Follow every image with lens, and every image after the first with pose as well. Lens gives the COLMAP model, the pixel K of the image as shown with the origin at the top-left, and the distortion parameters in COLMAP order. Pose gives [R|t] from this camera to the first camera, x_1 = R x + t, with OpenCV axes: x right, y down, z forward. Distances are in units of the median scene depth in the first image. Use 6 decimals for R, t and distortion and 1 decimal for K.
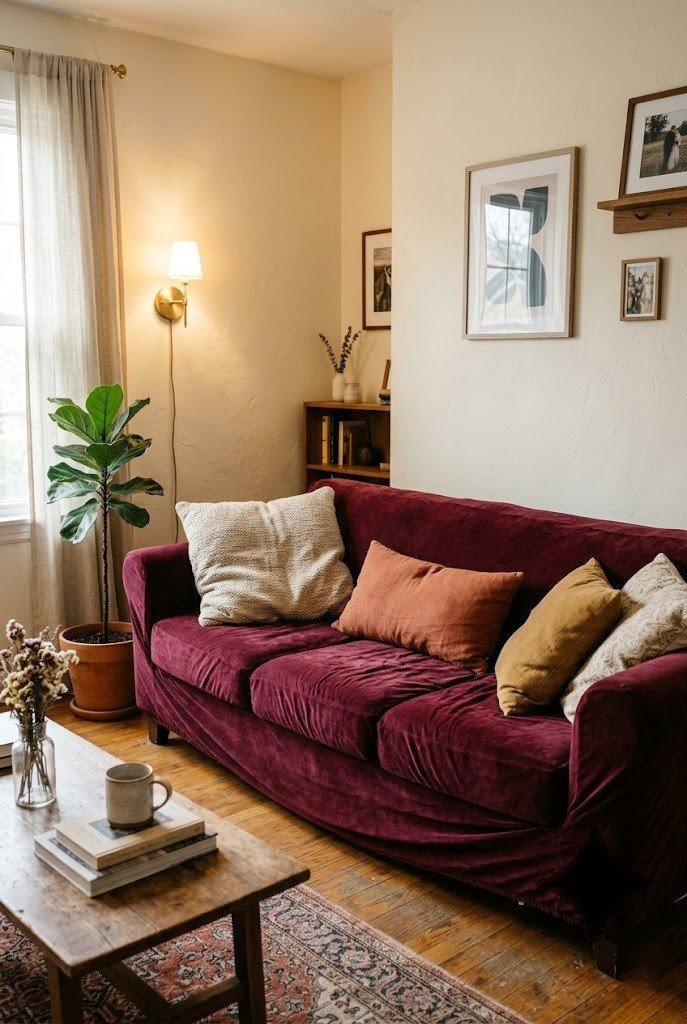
lens RADIAL K [[1023.2, 0, 343.5], [0, 1023.2, 512.0], [0, 0, 1]] dist [-0.071149, -0.000557]
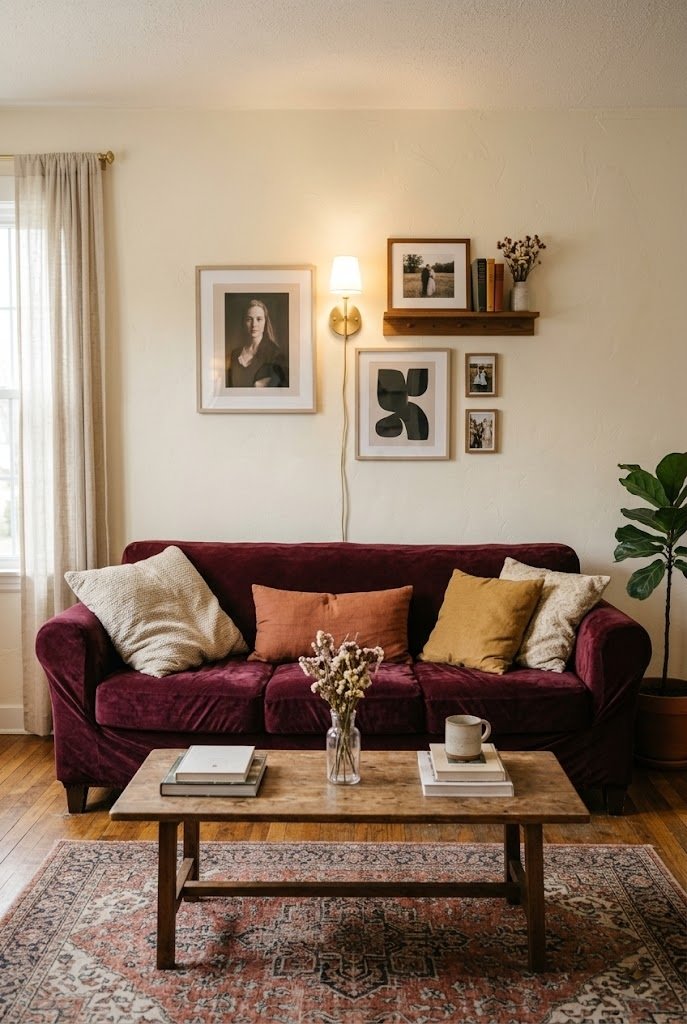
lens RADIAL K [[1057.1, 0, 343.5], [0, 1057.1, 512.0], [0, 0, 1]] dist [0.005579, 0.002910]
pose [[0.688001, -0.067696, 0.722545, -0.847675], [0.108996, 0.993985, -0.010658, -0.031516], [-0.717478, 0.086088, 0.691241, 0.077027]]
